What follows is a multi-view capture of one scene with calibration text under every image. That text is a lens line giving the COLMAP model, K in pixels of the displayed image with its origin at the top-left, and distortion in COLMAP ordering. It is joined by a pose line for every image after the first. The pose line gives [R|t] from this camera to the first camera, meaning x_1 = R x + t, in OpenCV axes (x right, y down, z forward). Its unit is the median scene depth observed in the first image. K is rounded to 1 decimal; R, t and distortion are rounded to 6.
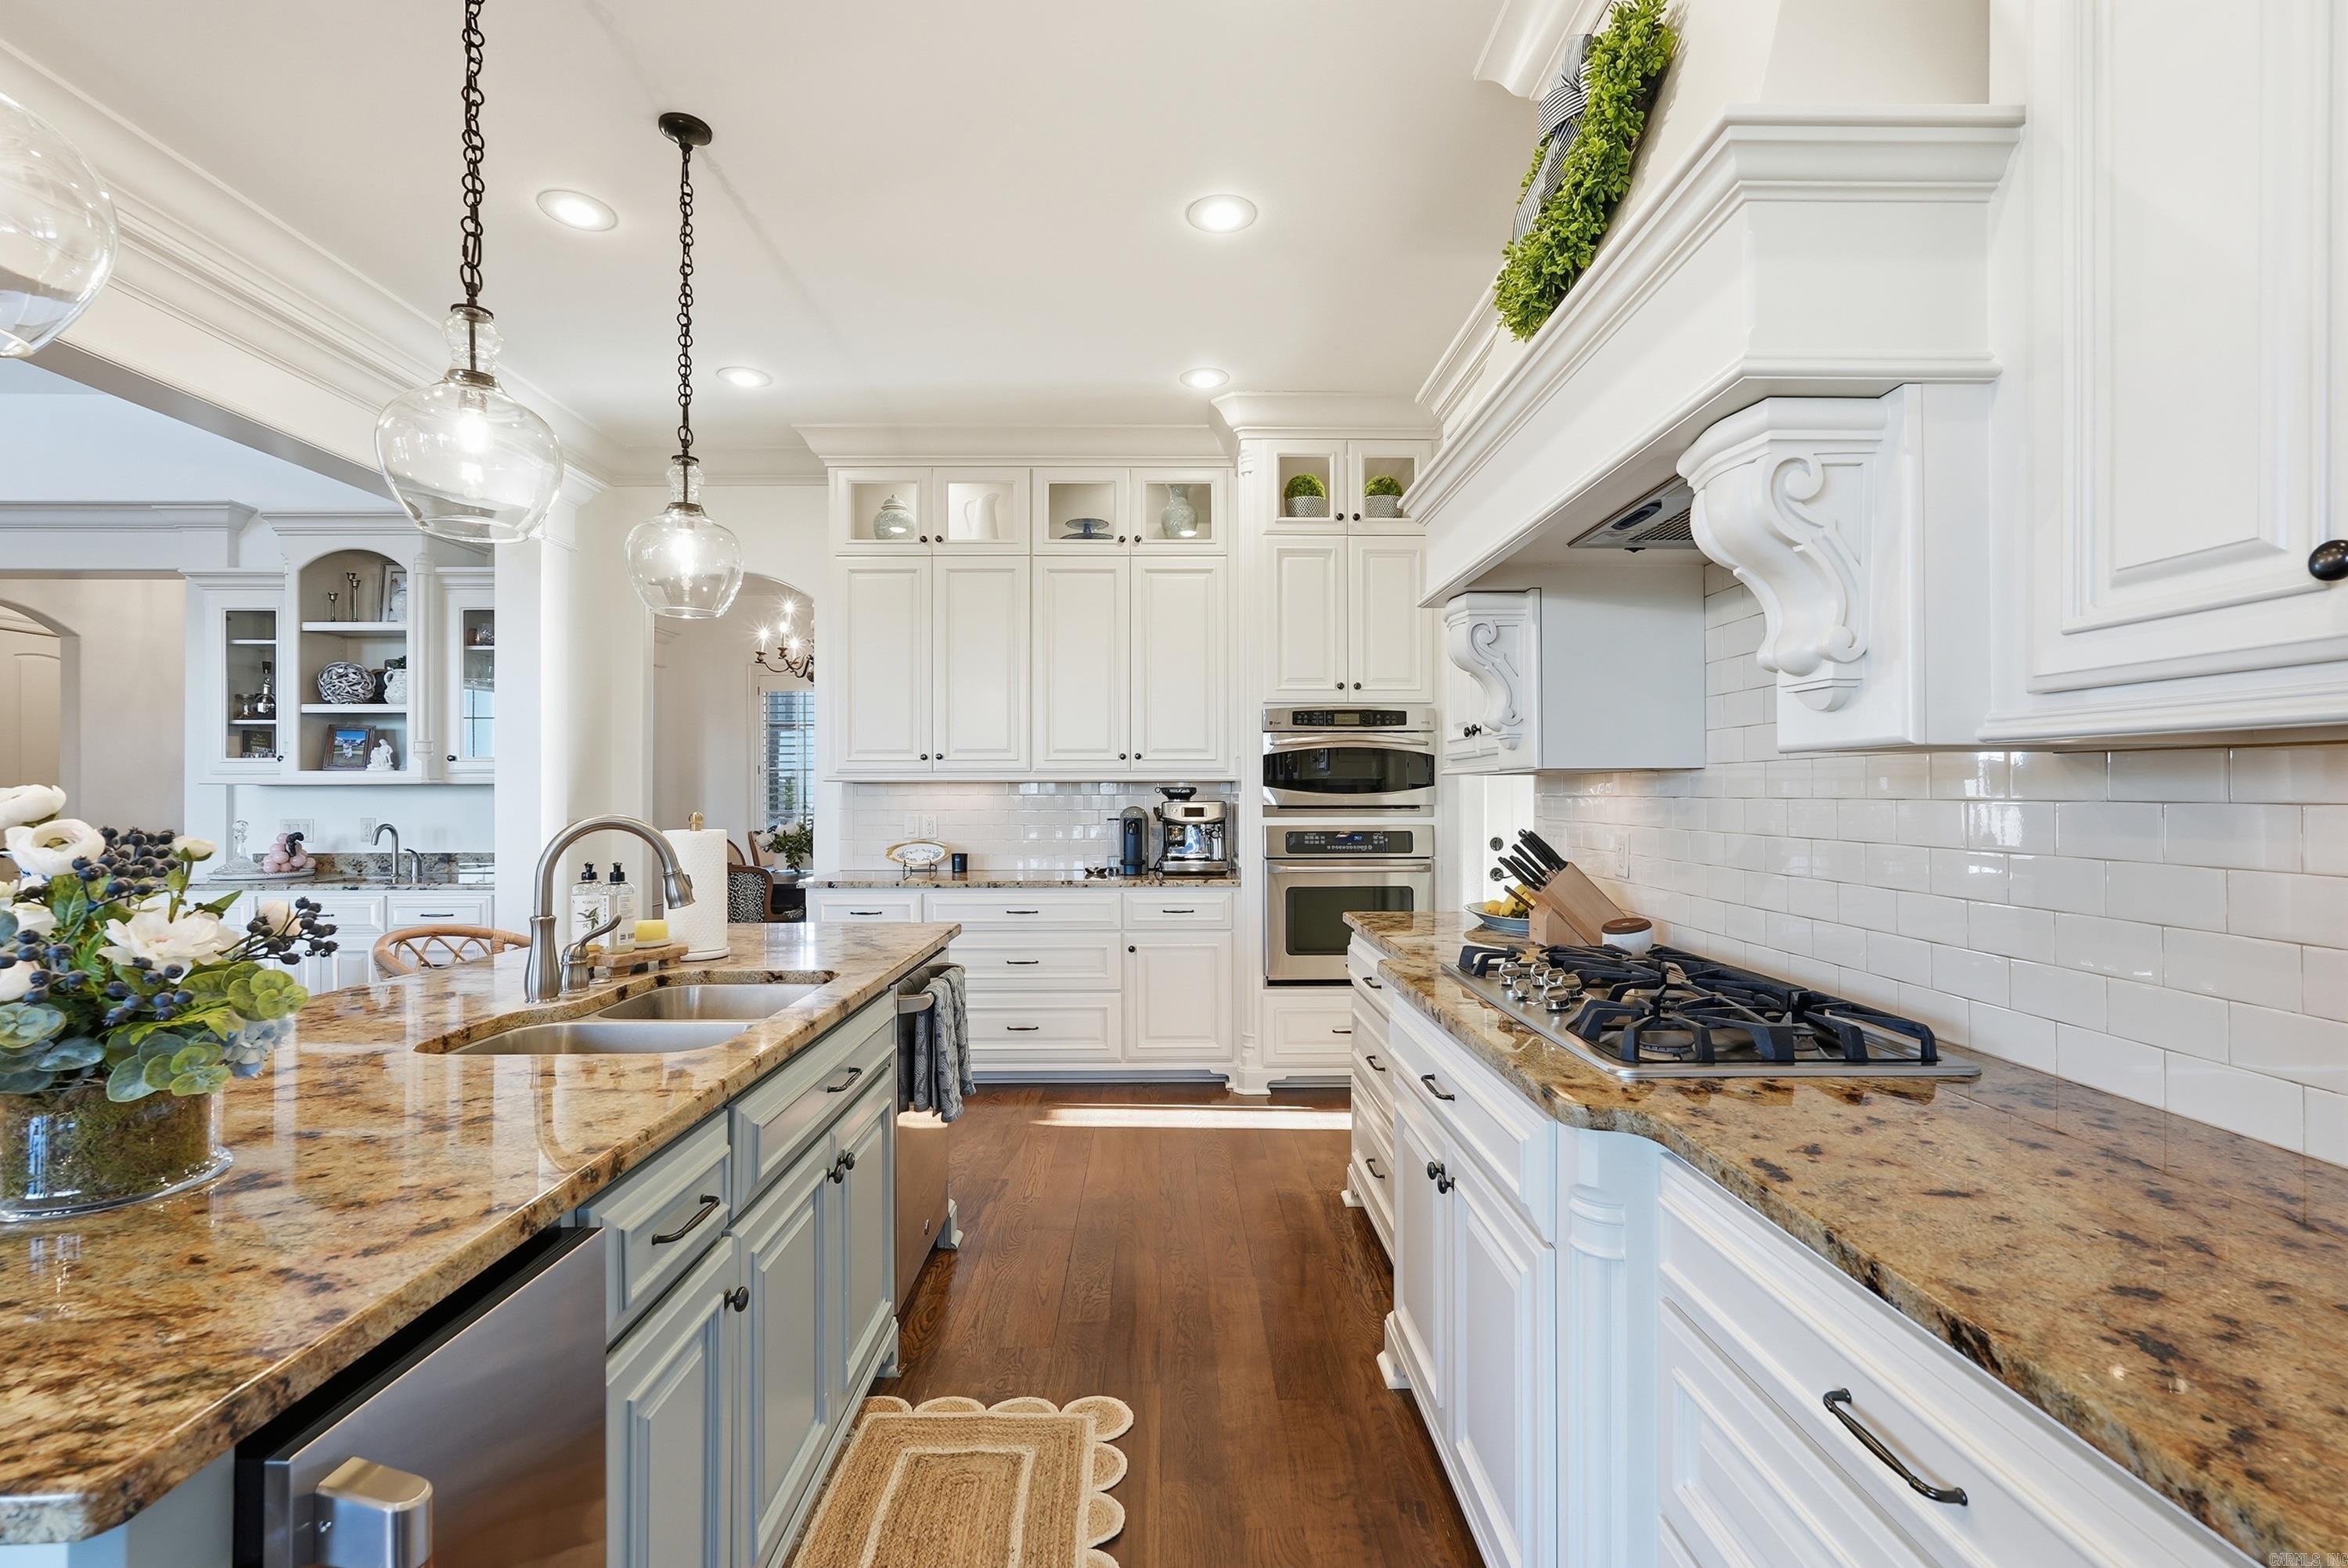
lens RADIAL K [[1056.6, 0, 1172.0], [0, 1056.6, 788.4], [0, 0, 1]] dist [-0.002017, -0.000054]
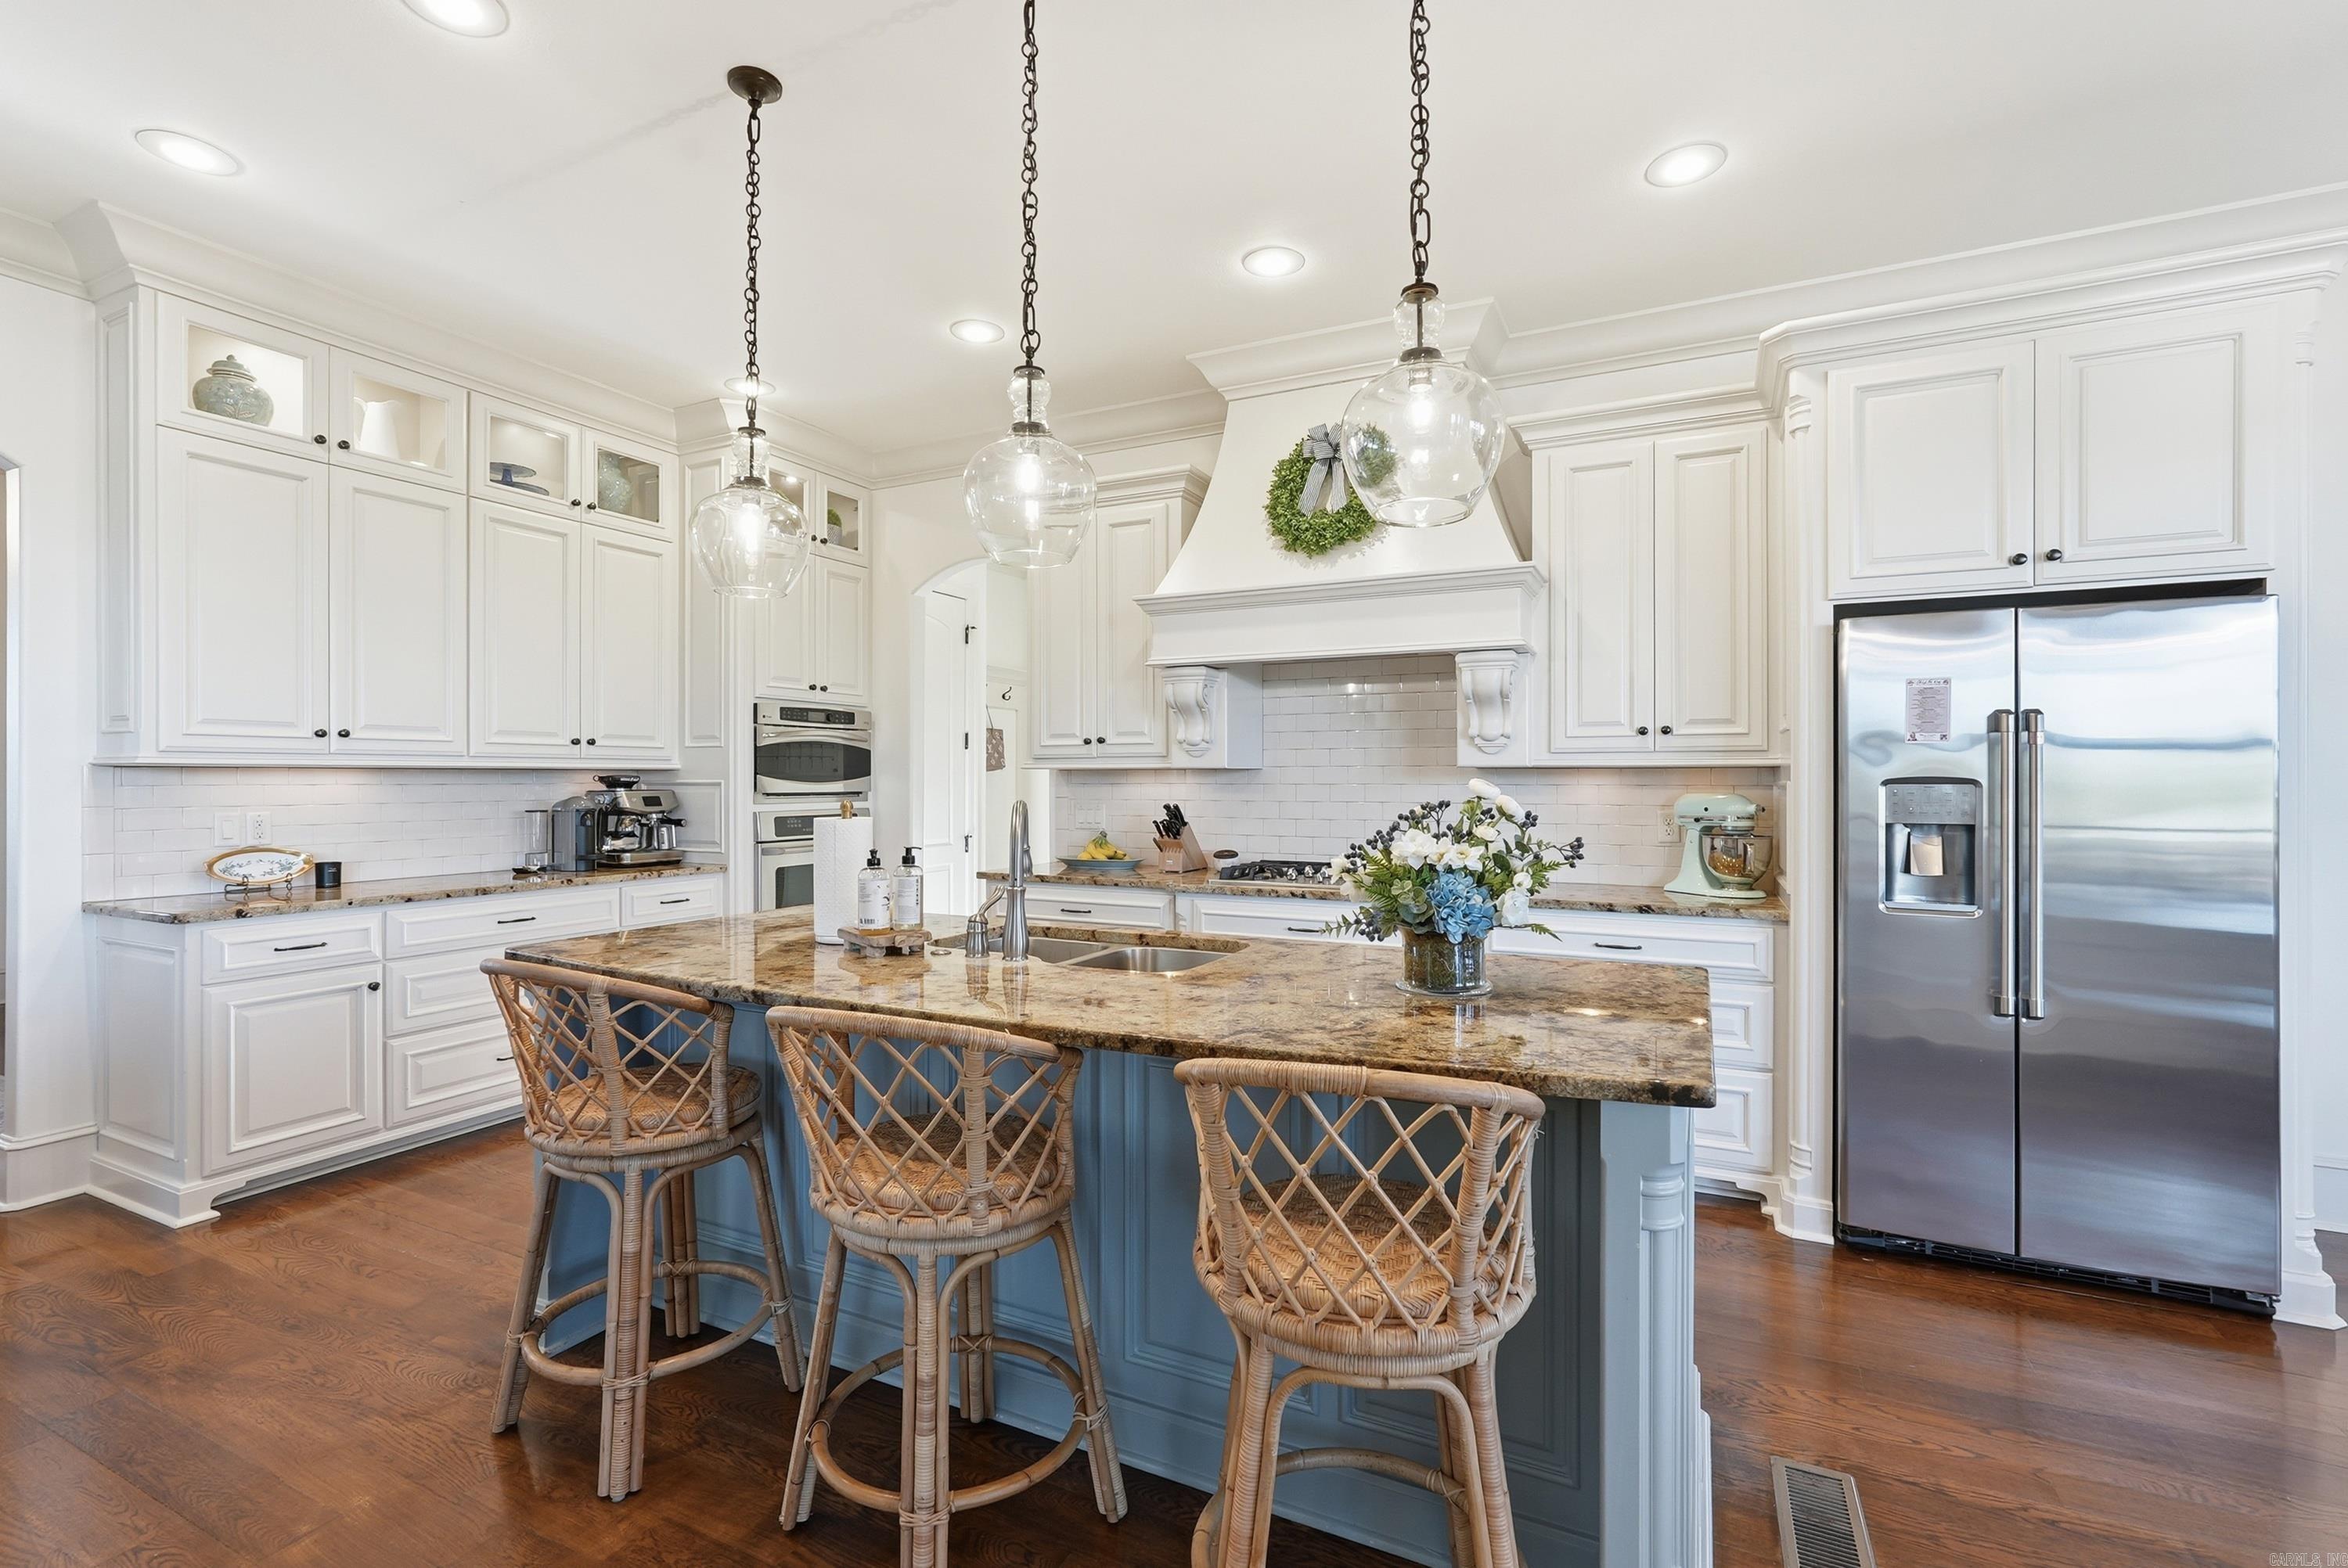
lens RADIAL K [[1049.2, 0, 1172.5], [0, 1049.2, 783.3], [0, 0, 1]] dist [-0.009801, 0.003248]
pose [[0.440984, -0.003109, 0.897509, -0.627132], [-0.000150, 0.999994, 0.003538, 0.002298], [-0.897515, -0.001695, 0.440981, 0.142163]]
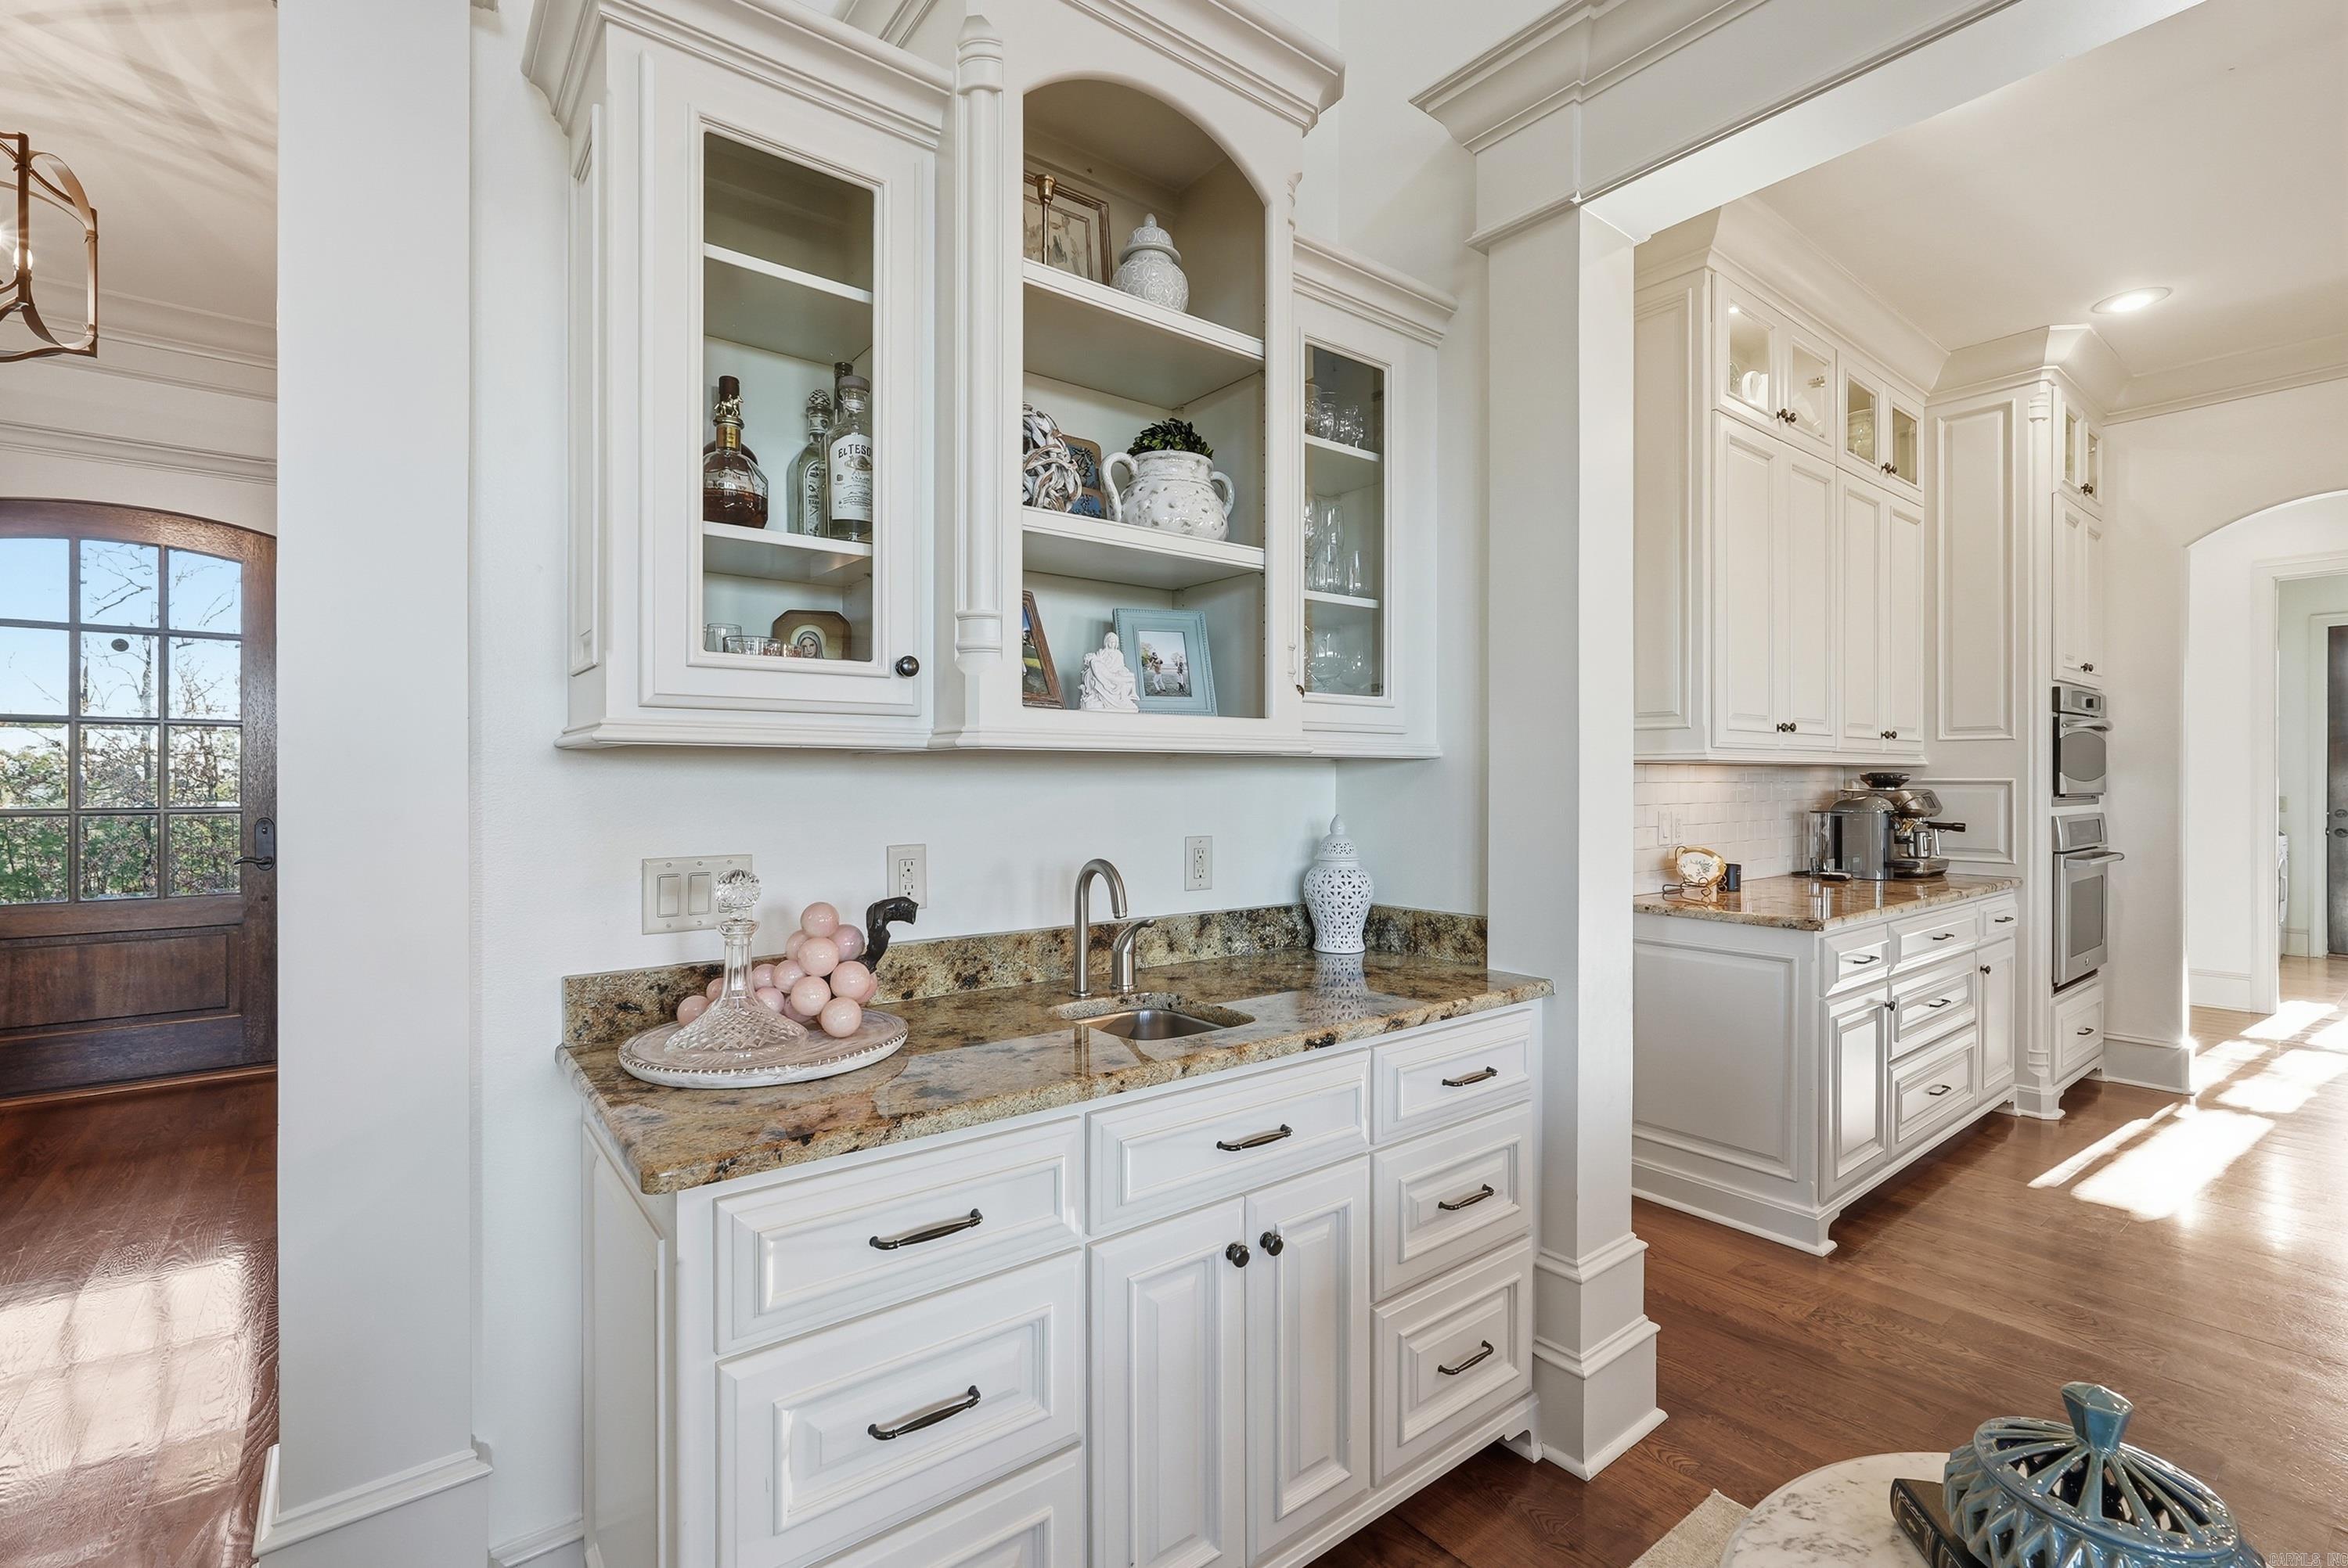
lens RADIAL K [[1049.2, 0, 1181.0], [0, 1049.2, 780.2], [0, 0, 1]] dist [-0.009801, 0.003248]
pose [[0.796537, 0.003808, 0.604578, -0.955838], [-0.002465, 0.999992, -0.003052, 0.007942], [-0.604585, 0.000941, 0.796540, 0.682337]]
